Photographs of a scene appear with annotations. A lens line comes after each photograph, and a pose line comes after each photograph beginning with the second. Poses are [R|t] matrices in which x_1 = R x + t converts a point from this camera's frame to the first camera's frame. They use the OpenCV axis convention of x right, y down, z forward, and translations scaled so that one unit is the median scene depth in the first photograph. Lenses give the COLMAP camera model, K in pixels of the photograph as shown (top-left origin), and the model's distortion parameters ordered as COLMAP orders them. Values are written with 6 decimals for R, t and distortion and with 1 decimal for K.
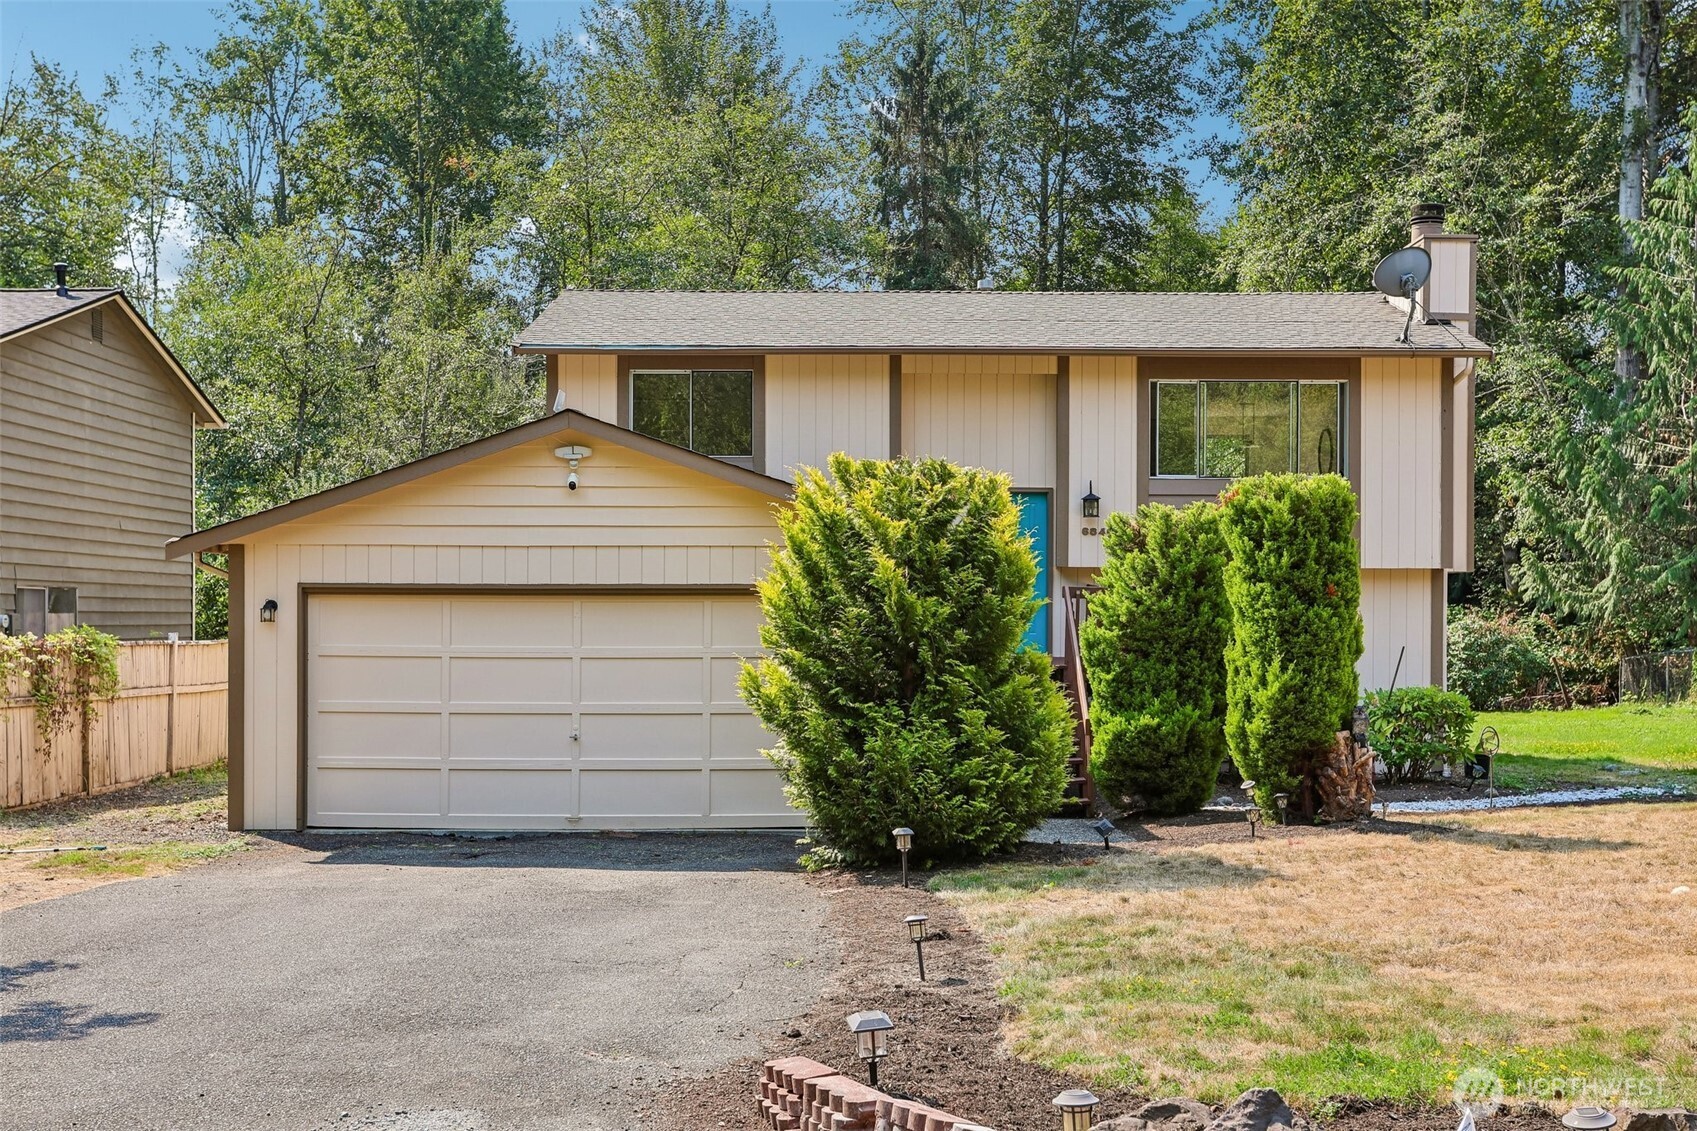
lens RADIAL K [[1962.0, 0, 848.8], [0, 1962.0, 563.8], [0, 0, 1]] dist [0.077700, 0.000000]
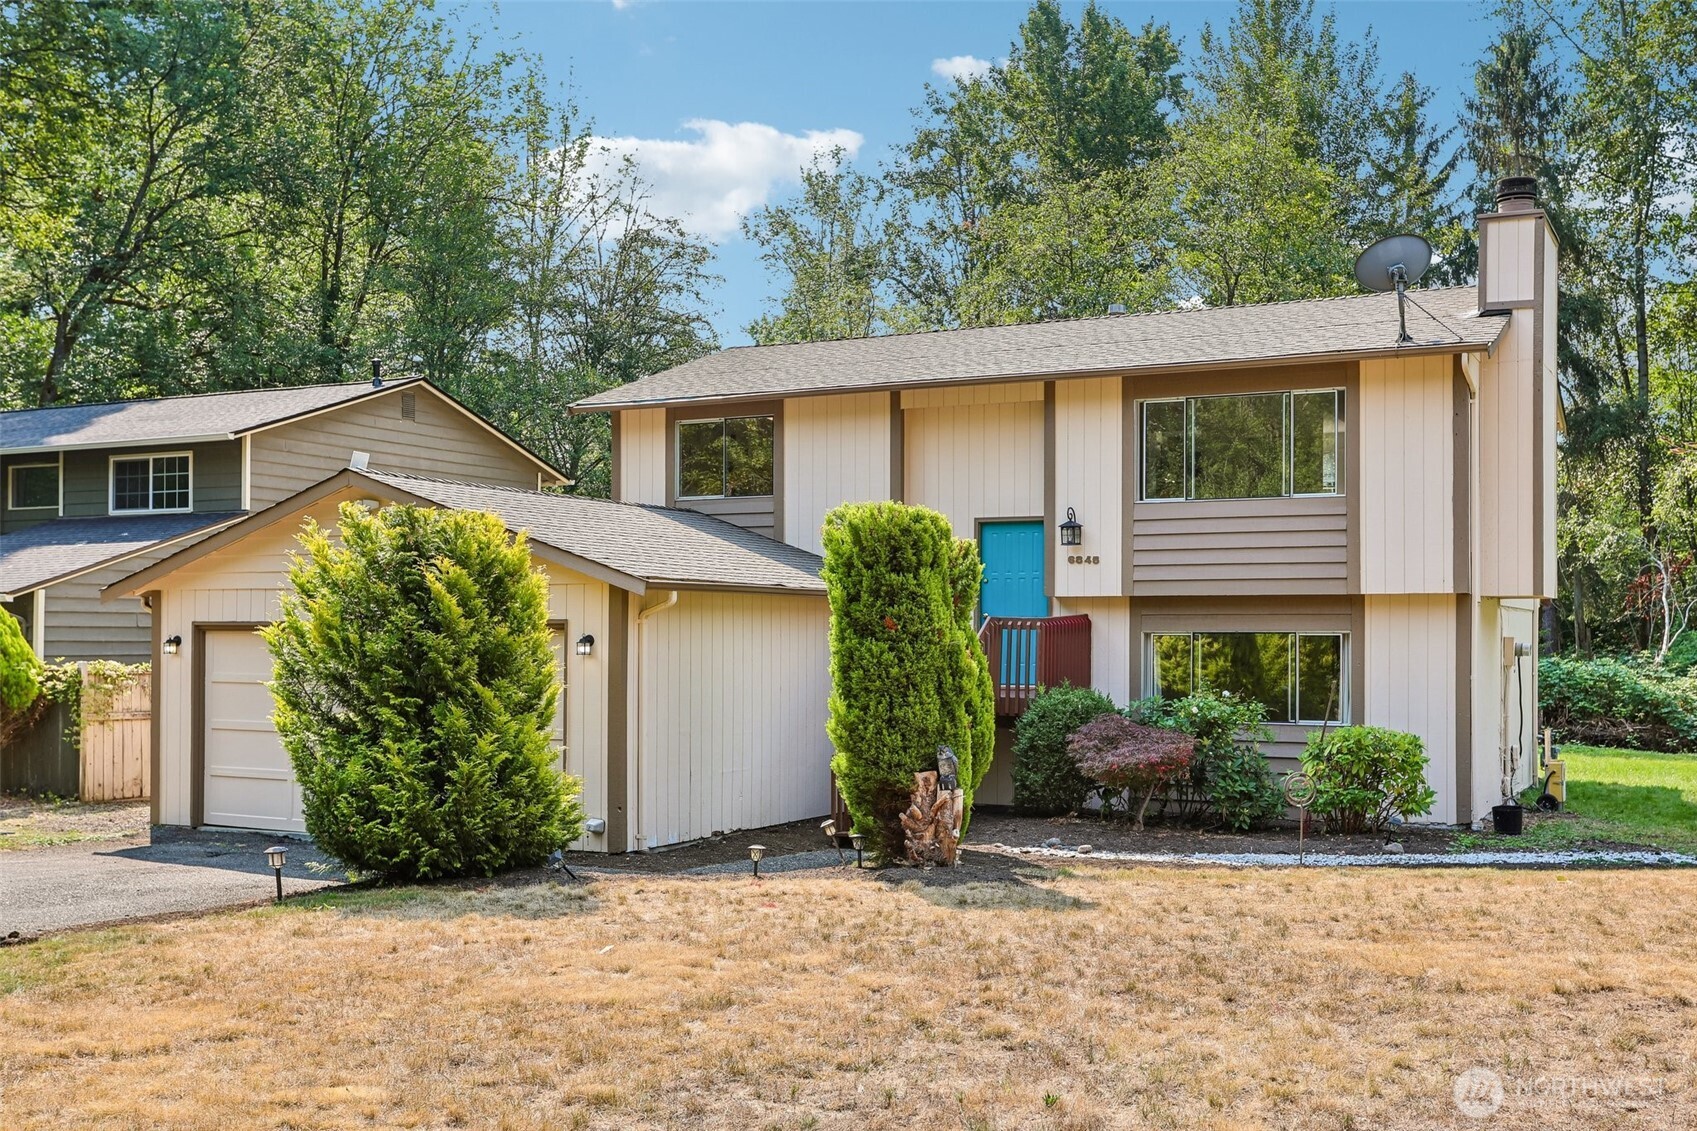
lens RADIAL K [[1855.8, 0, 848.7], [0, 1855.8, 570.6], [0, 0, 1]] dist [0.046768, 0.000000]
pose [[0.882130, -0.018714, -0.470633, 0.454963], [0.014146, 0.999812, -0.013240, -0.000538], [0.470793, 0.005022, 0.882230, 0.137090]]
